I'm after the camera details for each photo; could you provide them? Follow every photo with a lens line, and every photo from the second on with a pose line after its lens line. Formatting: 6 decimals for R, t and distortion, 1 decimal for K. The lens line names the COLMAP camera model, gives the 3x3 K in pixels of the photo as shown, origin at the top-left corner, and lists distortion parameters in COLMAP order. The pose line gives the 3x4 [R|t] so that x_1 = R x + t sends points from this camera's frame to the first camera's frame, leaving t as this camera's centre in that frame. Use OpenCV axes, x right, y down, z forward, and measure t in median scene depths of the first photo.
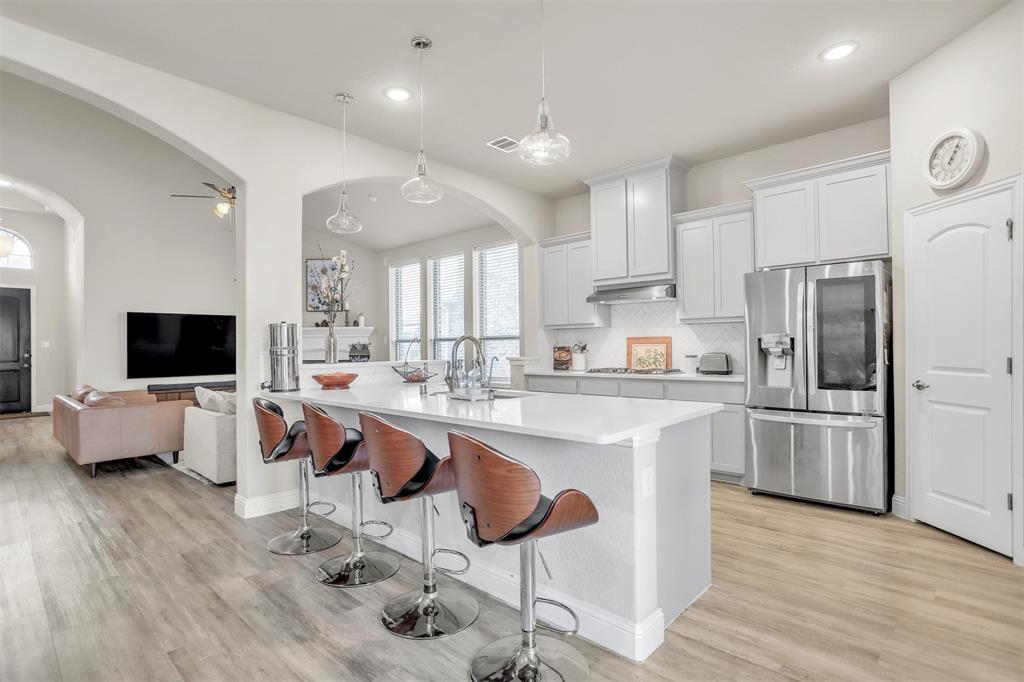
lens RADIAL K [[496.8, 0, 514.3], [0, 496.8, 339.9], [0, 0, 1]] dist [-0.015426, 0.001141]
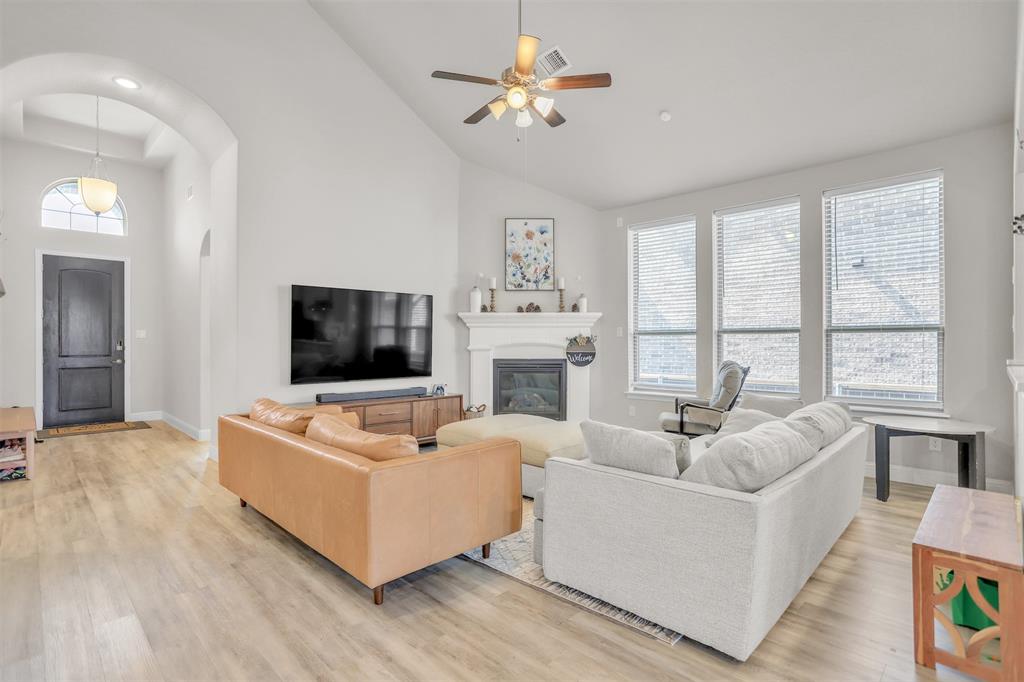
lens RADIAL K [[496.8, 0, 509.8], [0, 496.8, 343.7], [0, 0, 1]] dist [-0.015426, 0.001141]
pose [[0.998956, 0.010292, -0.044506, -0.380385], [-0.009756, 0.999878, 0.012232, 0.010318], [0.044626, -0.011785, 0.998934, 0.278506]]
